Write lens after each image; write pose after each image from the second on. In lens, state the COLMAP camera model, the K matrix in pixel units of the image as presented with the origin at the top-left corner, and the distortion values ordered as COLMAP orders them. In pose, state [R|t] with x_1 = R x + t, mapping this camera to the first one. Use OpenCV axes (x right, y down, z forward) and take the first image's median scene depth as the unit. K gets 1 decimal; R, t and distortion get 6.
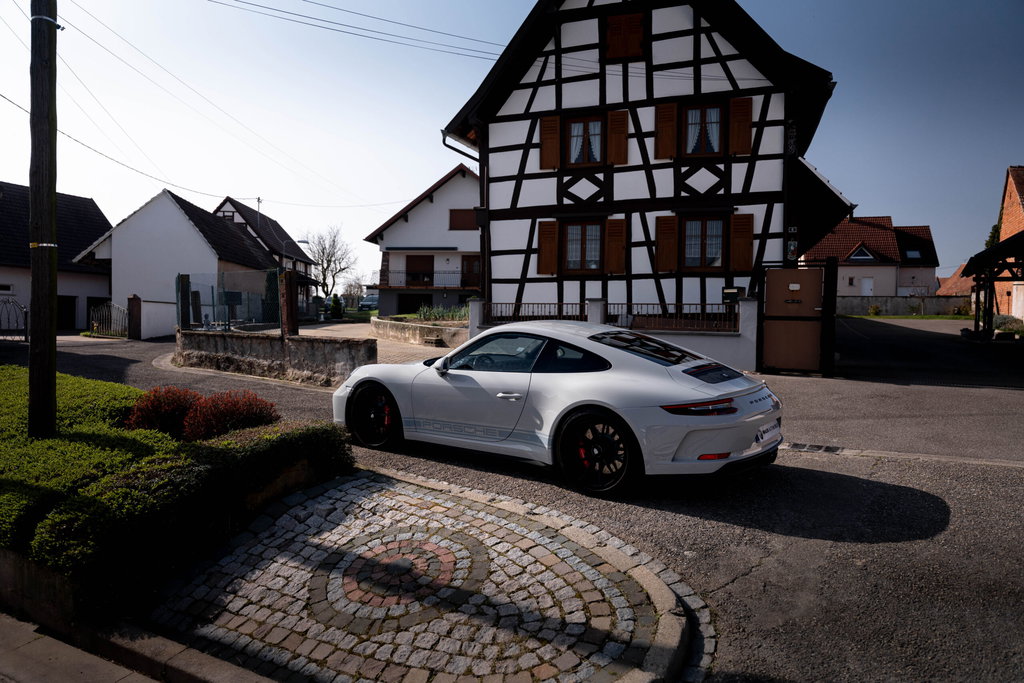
lens RADIAL K [[701.3, 0, 512.0], [0, 701.3, 341.5], [0, 0, 1]] dist [-0.007626, -0.001178]
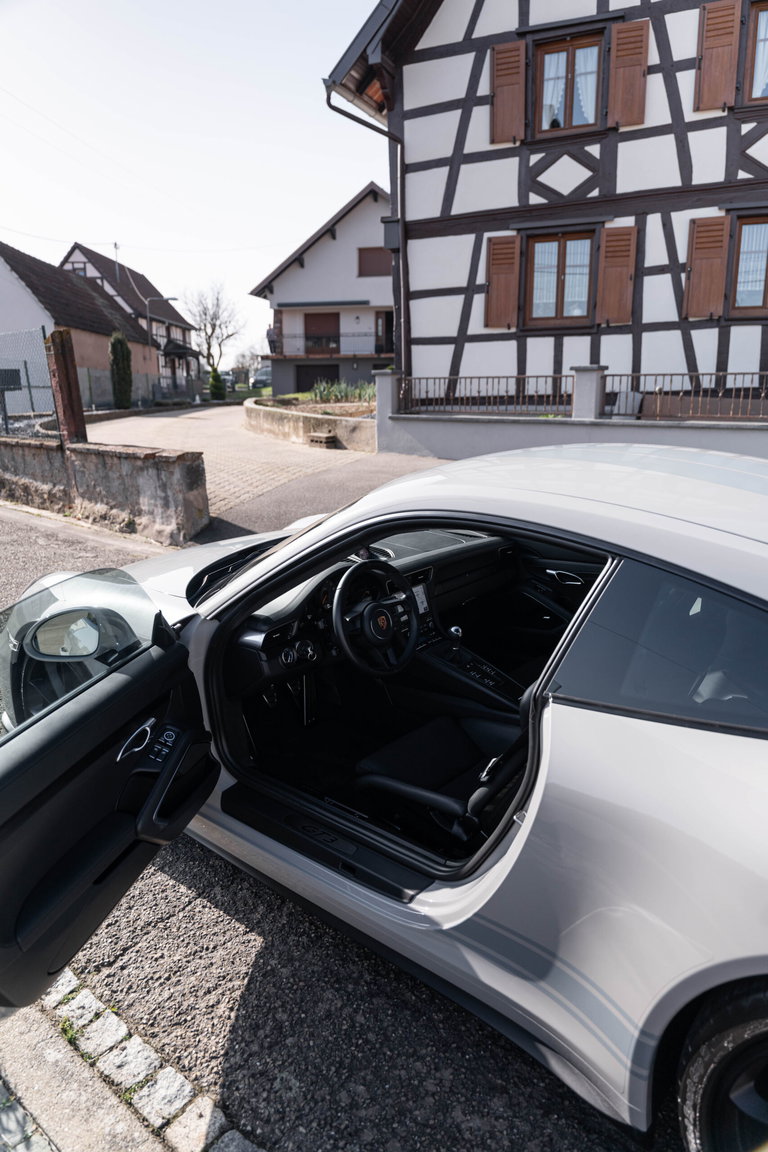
lens RADIAL K [[774.4, 0, 384.0], [0, 774.4, 576.0], [0, 0, 1]] dist [-0.005732, -0.004091]
pose [[0.997316, -0.004668, -0.073063, -0.003612], [0.019195, 0.979725, 0.199427, -0.019326], [0.070651, -0.200295, 0.977185, 0.284572]]
